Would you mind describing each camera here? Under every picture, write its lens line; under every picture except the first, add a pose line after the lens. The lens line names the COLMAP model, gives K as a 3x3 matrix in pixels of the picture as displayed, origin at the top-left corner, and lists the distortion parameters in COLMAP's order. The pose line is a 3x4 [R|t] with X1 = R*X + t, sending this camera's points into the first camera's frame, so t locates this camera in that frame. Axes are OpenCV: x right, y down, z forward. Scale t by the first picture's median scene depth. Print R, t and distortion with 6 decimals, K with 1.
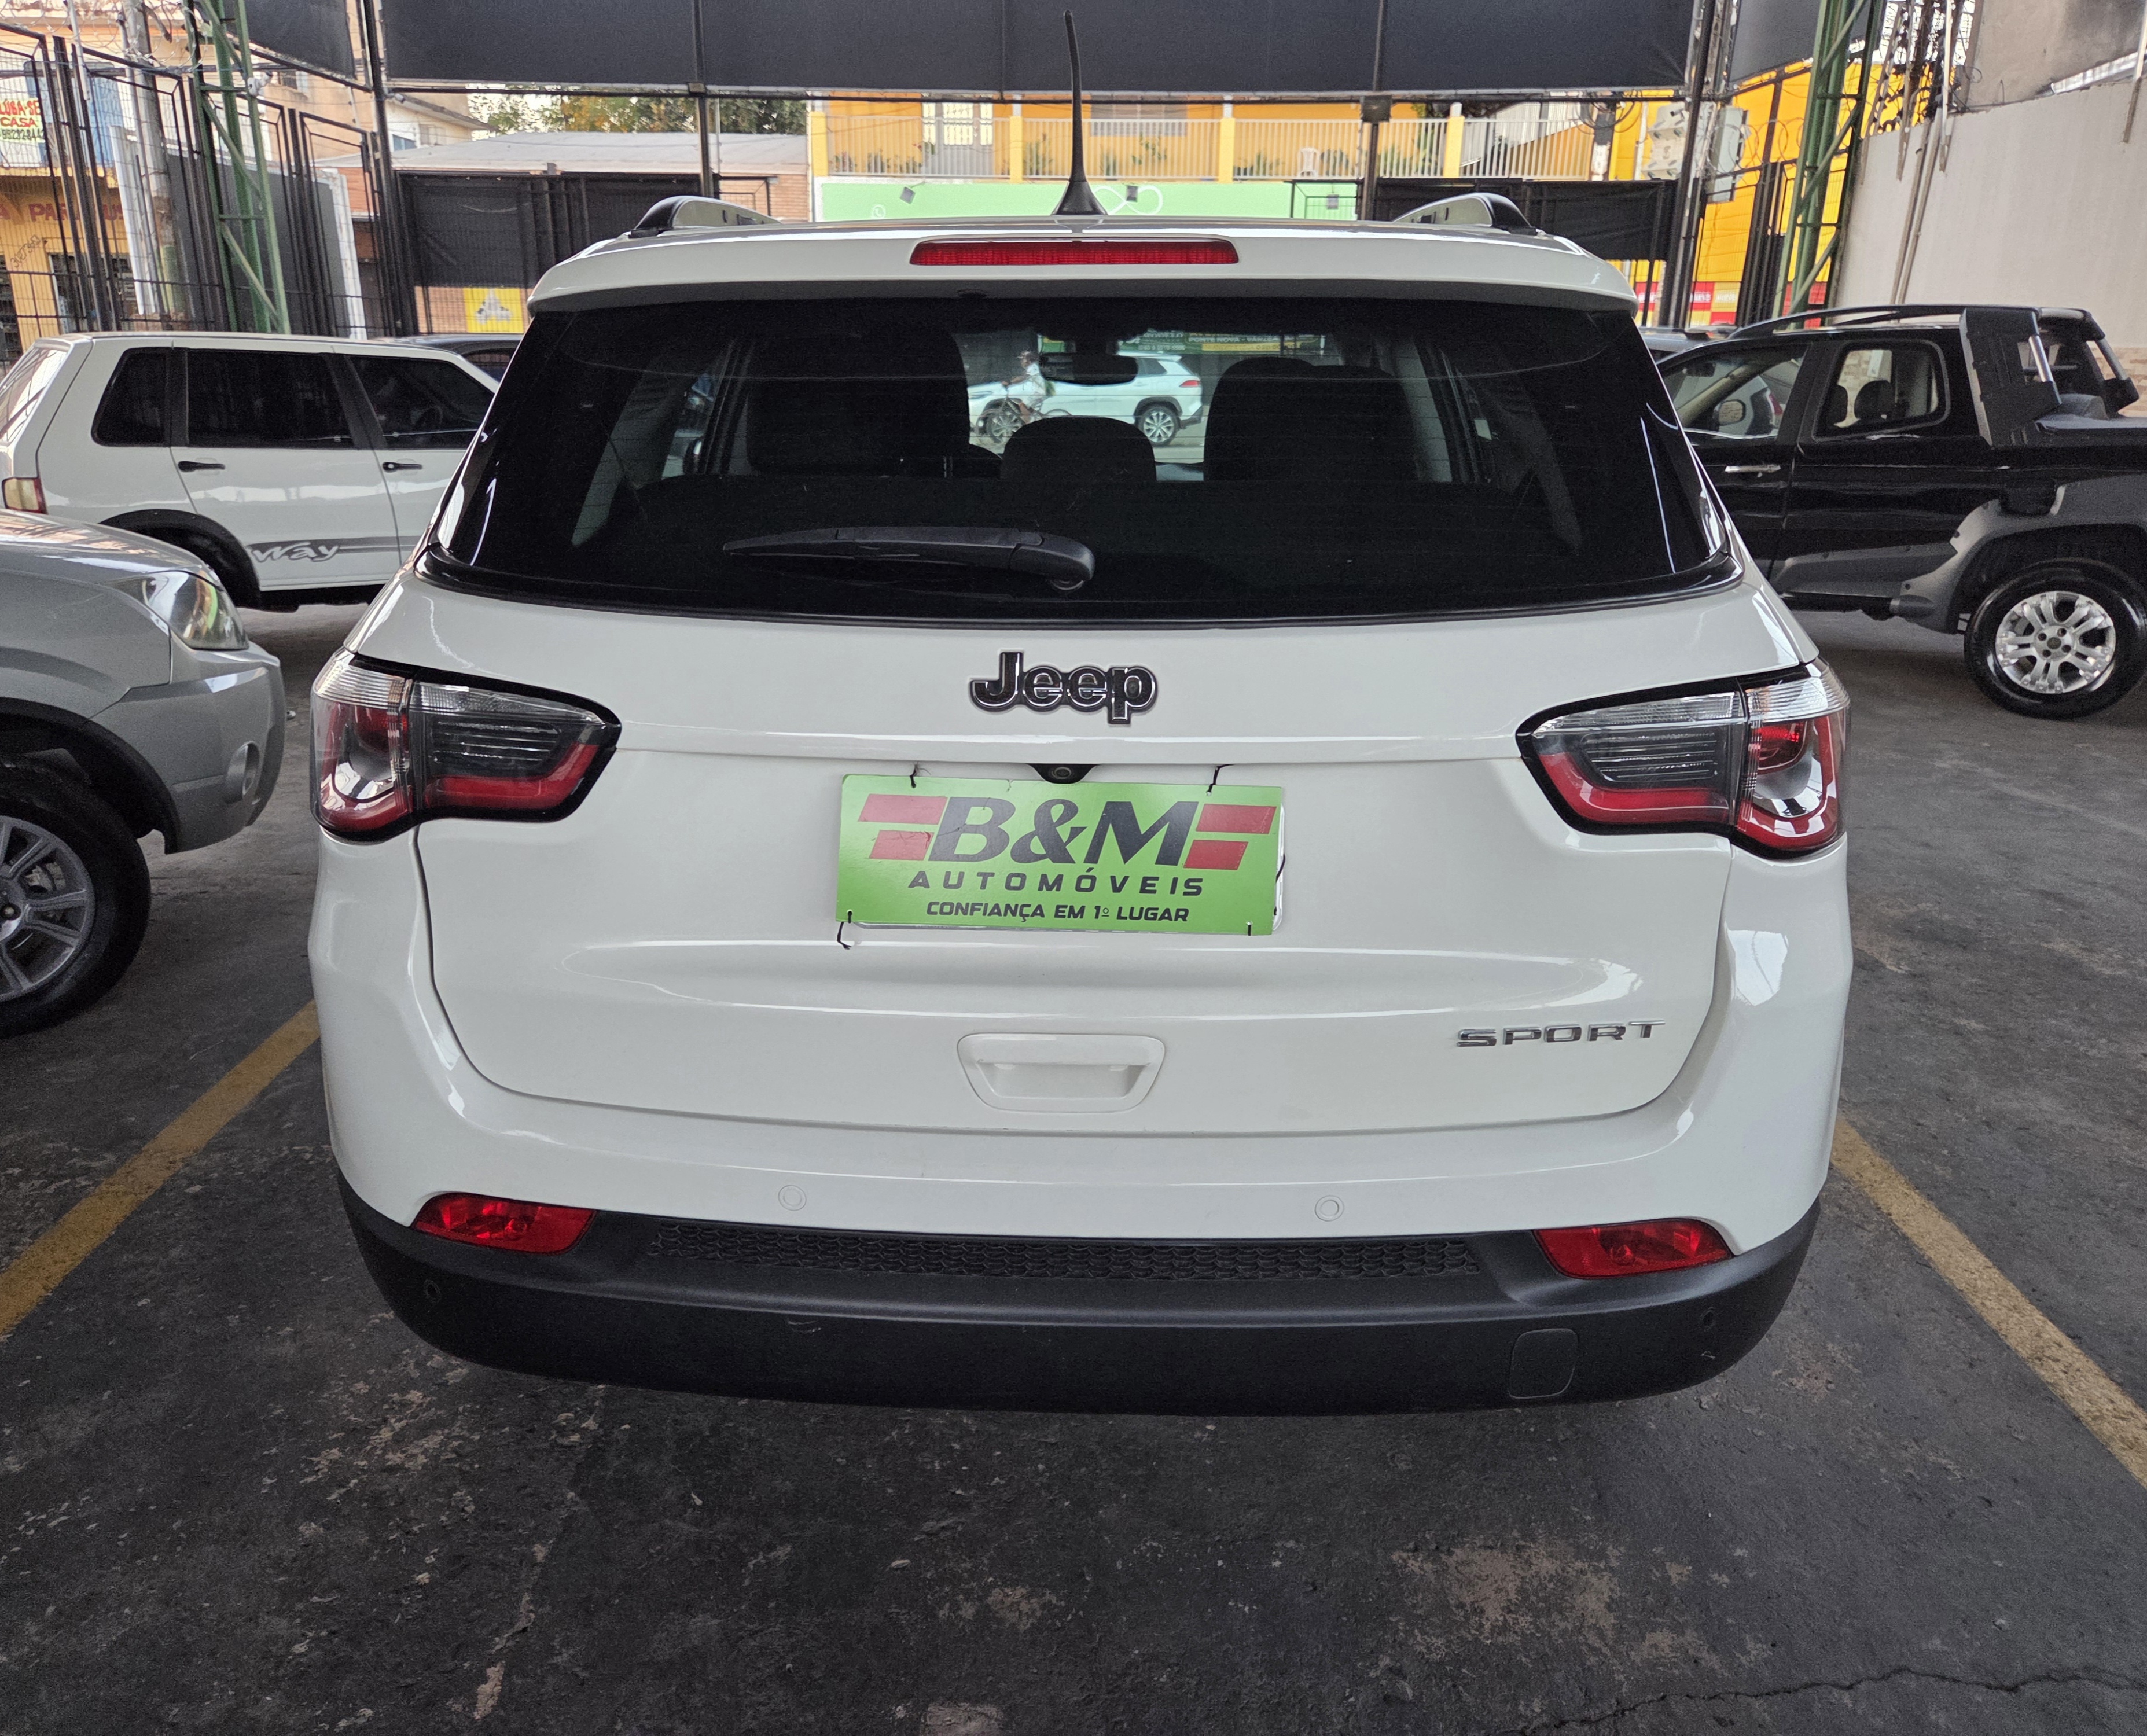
lens RADIAL K [[1552.2, 0, 1051.8], [0, 1552.2, 882.0], [0, 0, 1]] dist [0.044072, -0.018700]
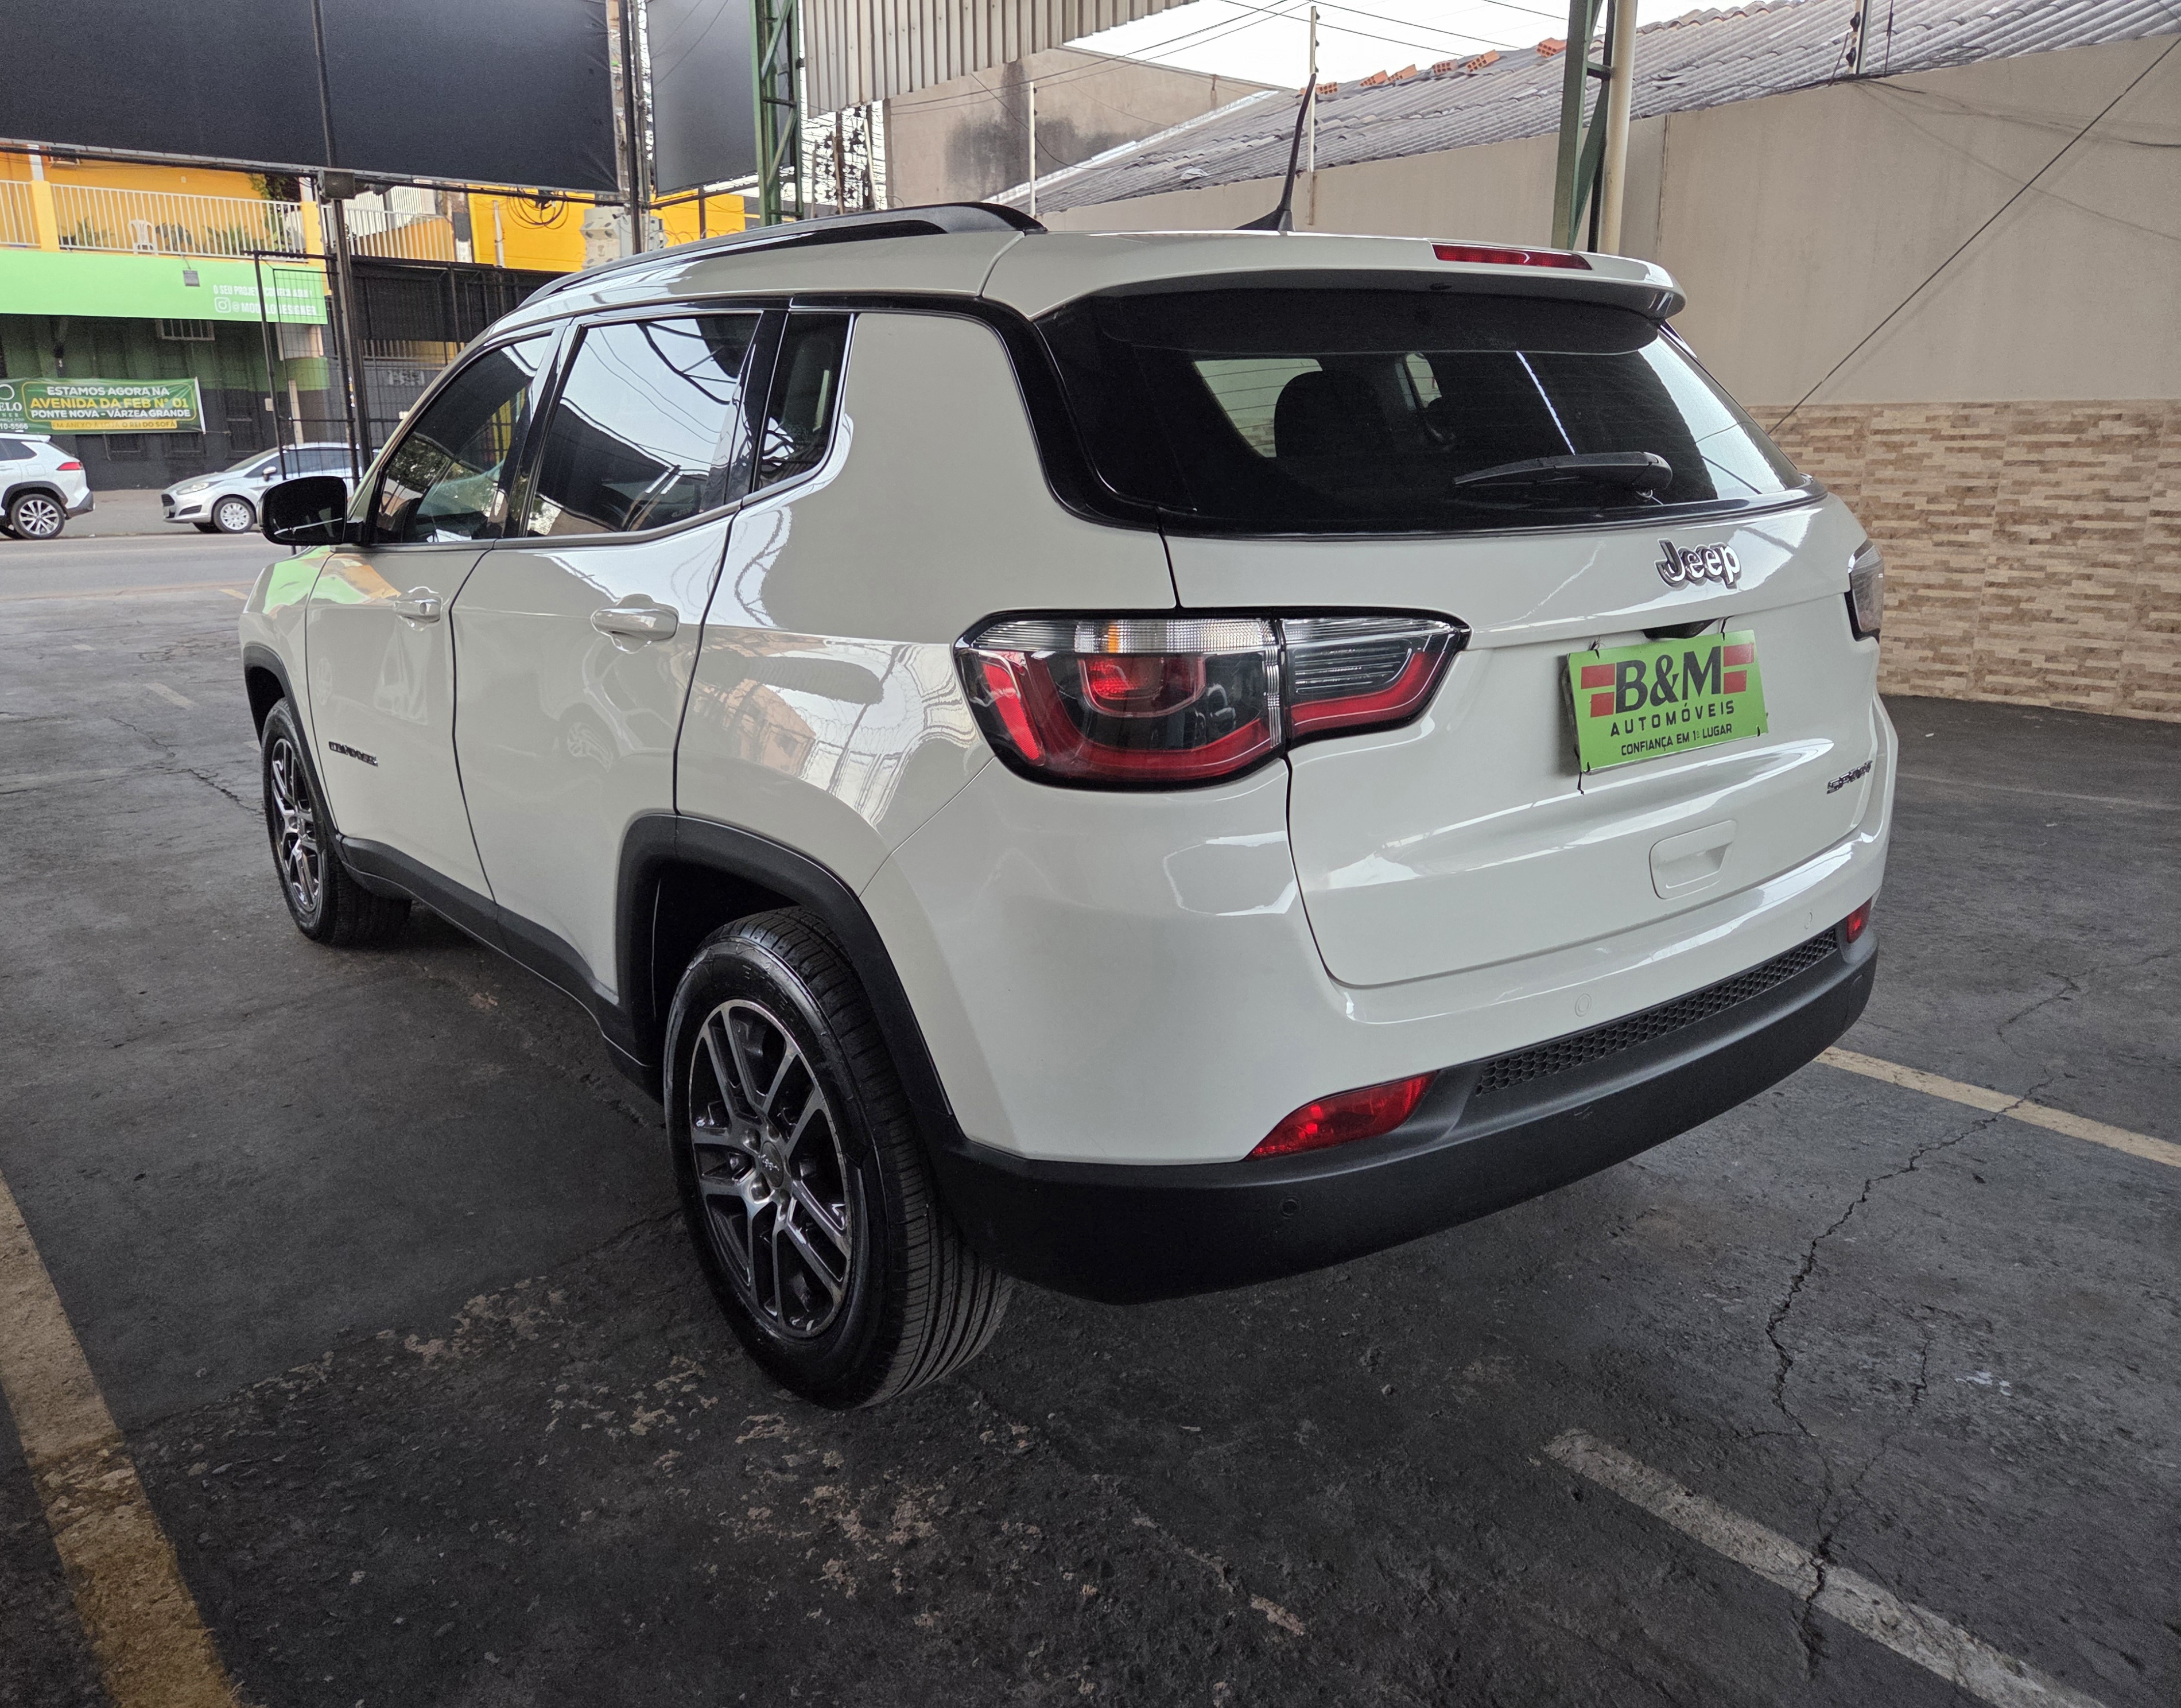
lens RADIAL K [[1492.0, 0, 1073.0], [0, 1492.0, 833.5], [0, 0, 1]] dist [0.013289, 0.000342]
pose [[0.776479, -0.177848, 0.604526, -0.880634], [0.216369, 0.976267, 0.009299, -0.019090], [-0.591832, 0.123580, 0.796531, 0.221534]]
